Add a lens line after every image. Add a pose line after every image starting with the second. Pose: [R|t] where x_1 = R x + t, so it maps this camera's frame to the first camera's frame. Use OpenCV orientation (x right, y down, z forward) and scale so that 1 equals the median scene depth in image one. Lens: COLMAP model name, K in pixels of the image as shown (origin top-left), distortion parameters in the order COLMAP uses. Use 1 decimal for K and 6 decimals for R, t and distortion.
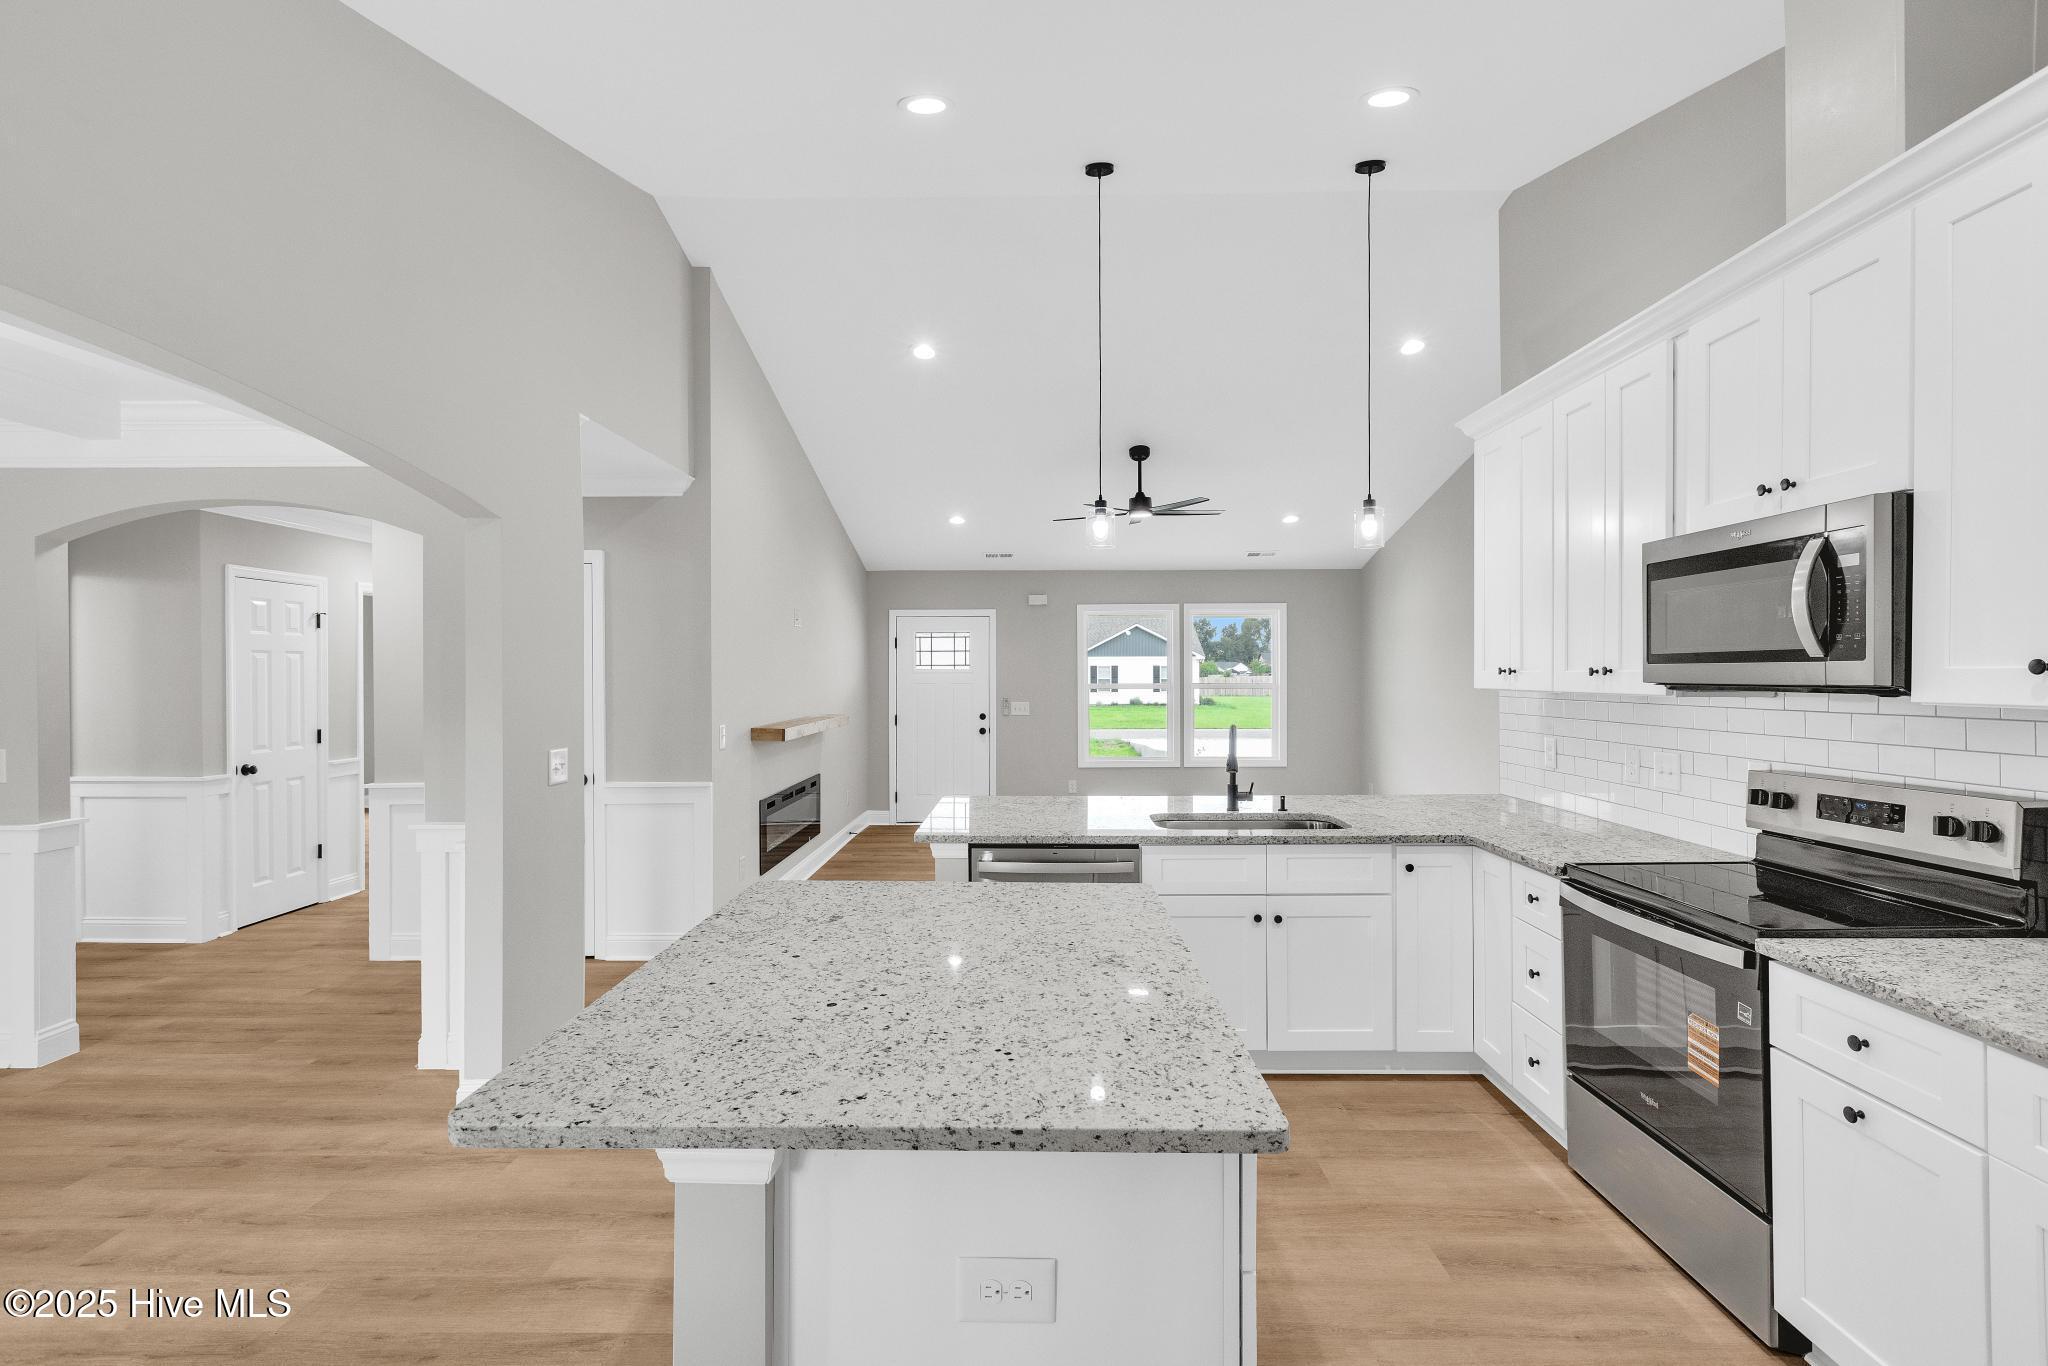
lens RADIAL K [[925.6, 0, 1022.7], [0, 925.6, 674.6], [0, 0, 1]] dist [0.003517, -0.000026]
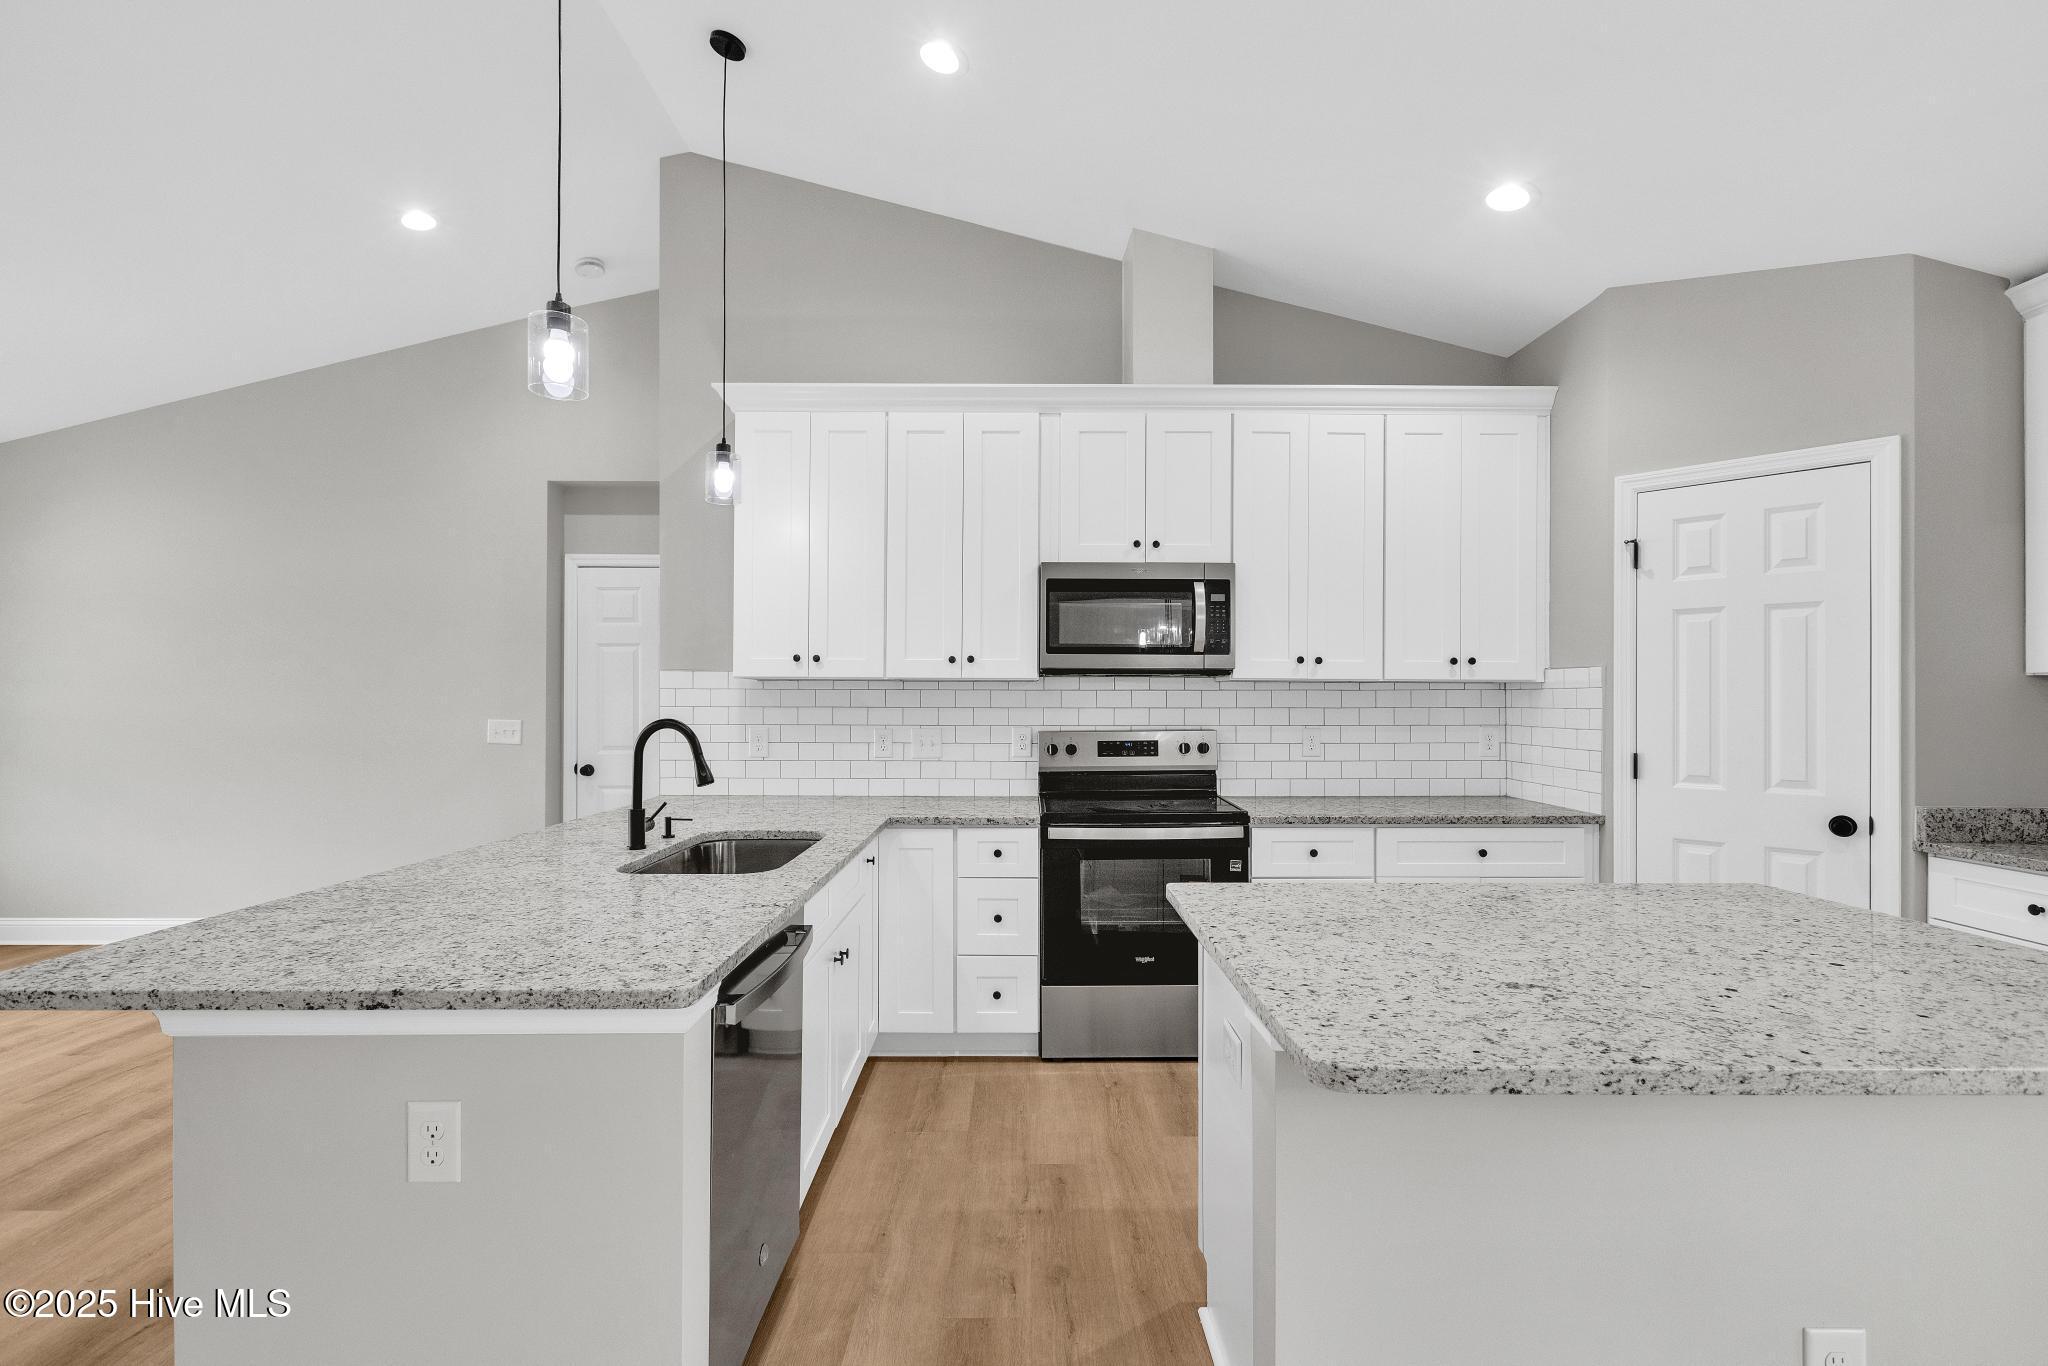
lens RADIAL K [[925.6, 0, 1022.3], [0, 925.6, 693.4], [0, 0, 1]] dist [0.003517, -0.000026]
pose [[-0.015730, 0.009232, 0.999834, -0.686469], [-0.003216, 0.999952, -0.009283, 0.060861], [-0.999871, -0.003362, -0.015699, 1.122504]]
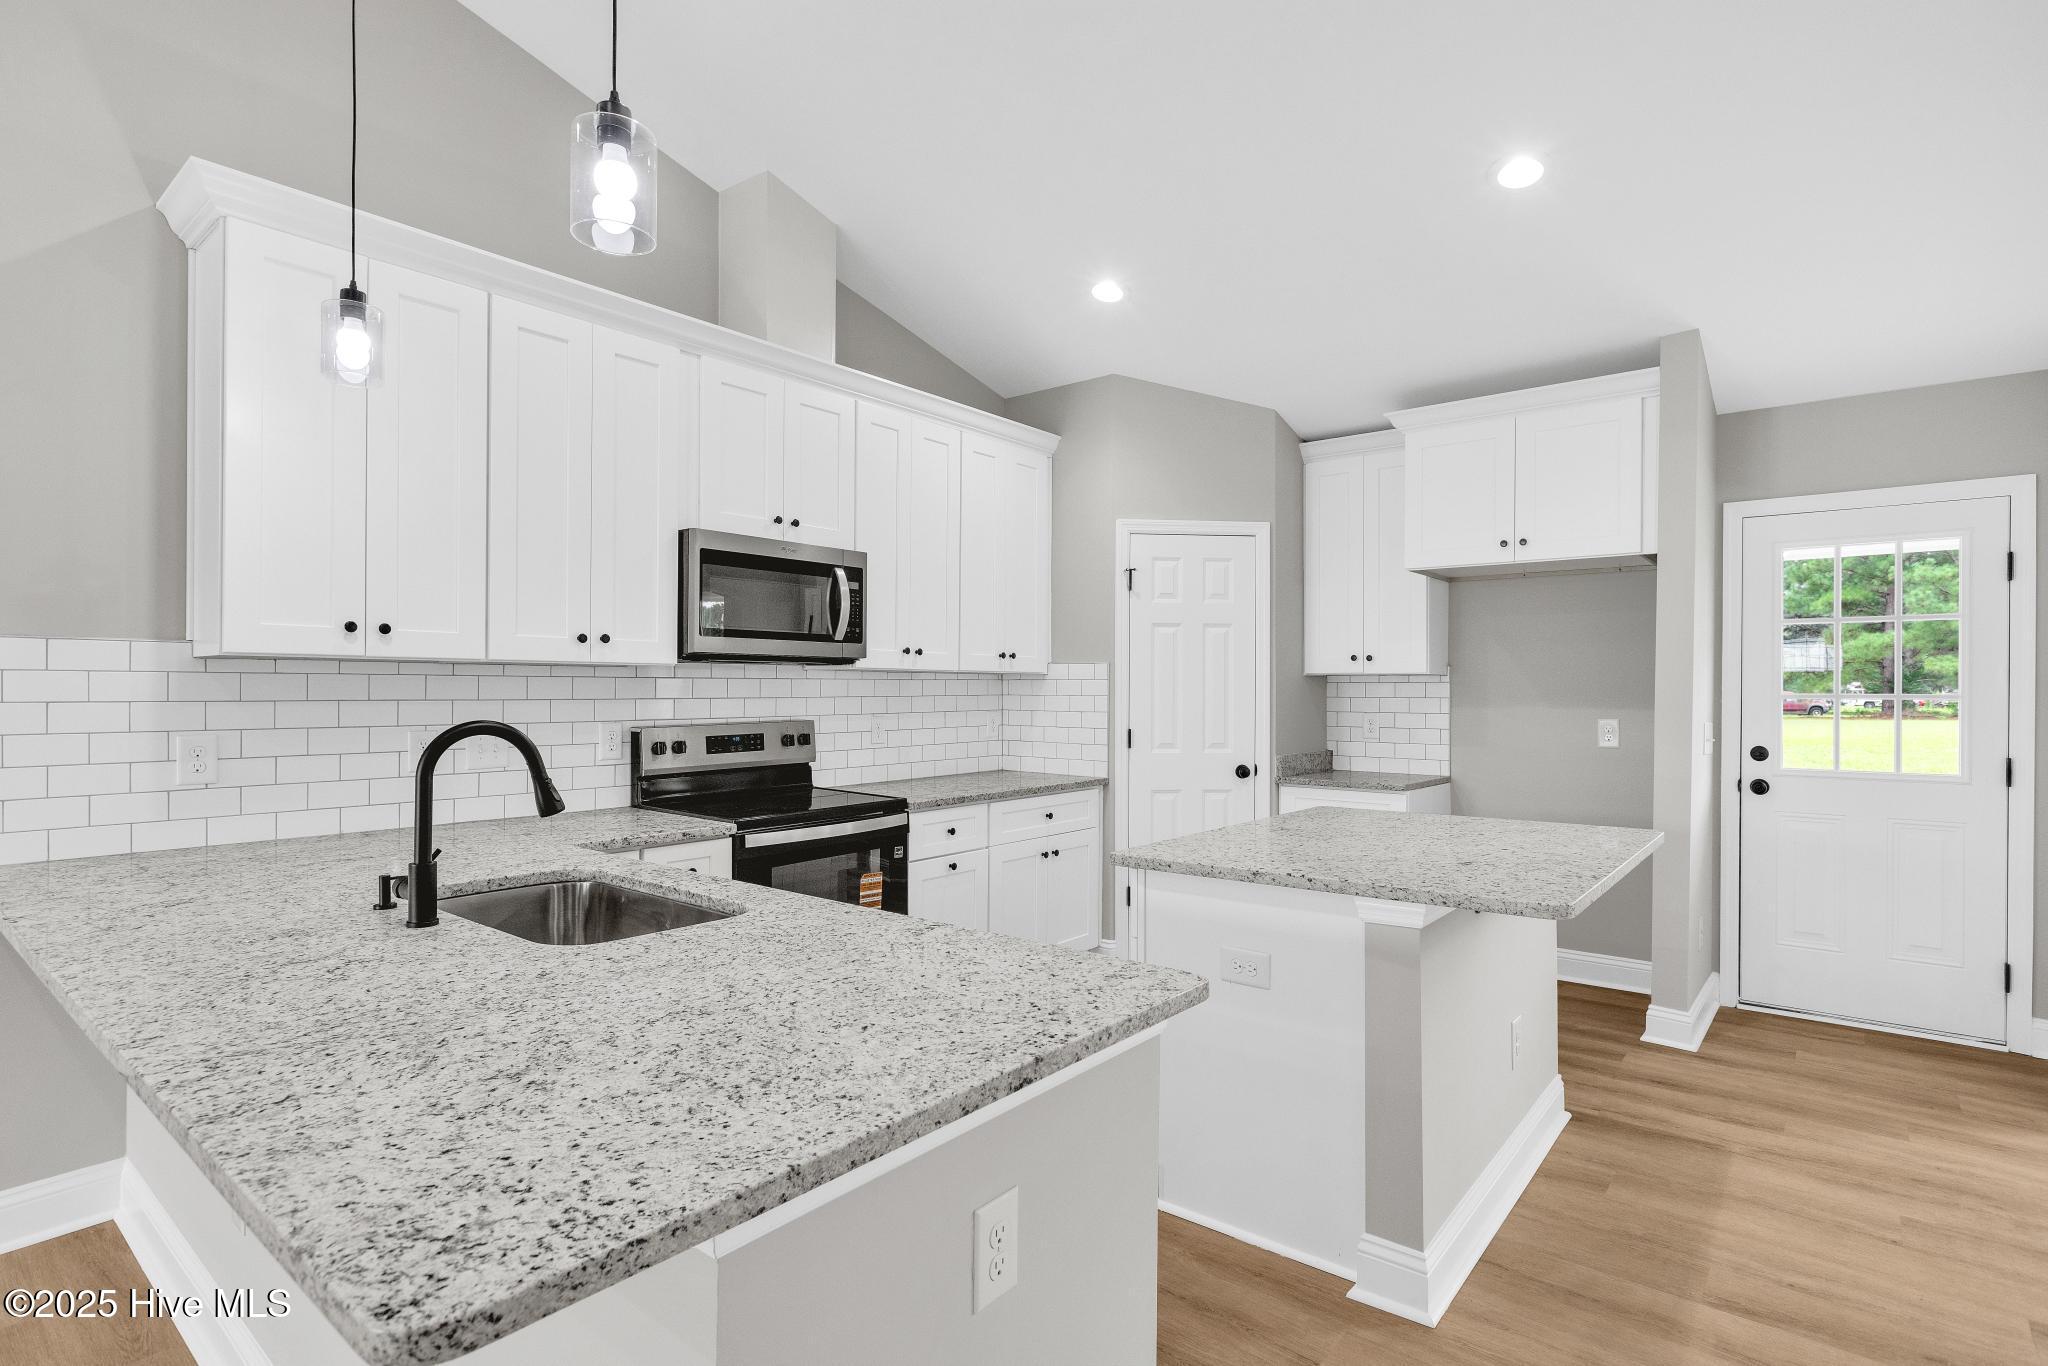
lens RADIAL K [[1014.1, 0, 1037.5], [0, 1014.1, 691.9], [0, 0, 1]] dist [-0.003397, 0.001153]
pose [[-0.787529, -0.001404, 0.616276, -0.438305], [-0.001112, 0.999999, 0.000856, 0.058912], [-0.616276, -0.000011, -0.787530, 1.828980]]
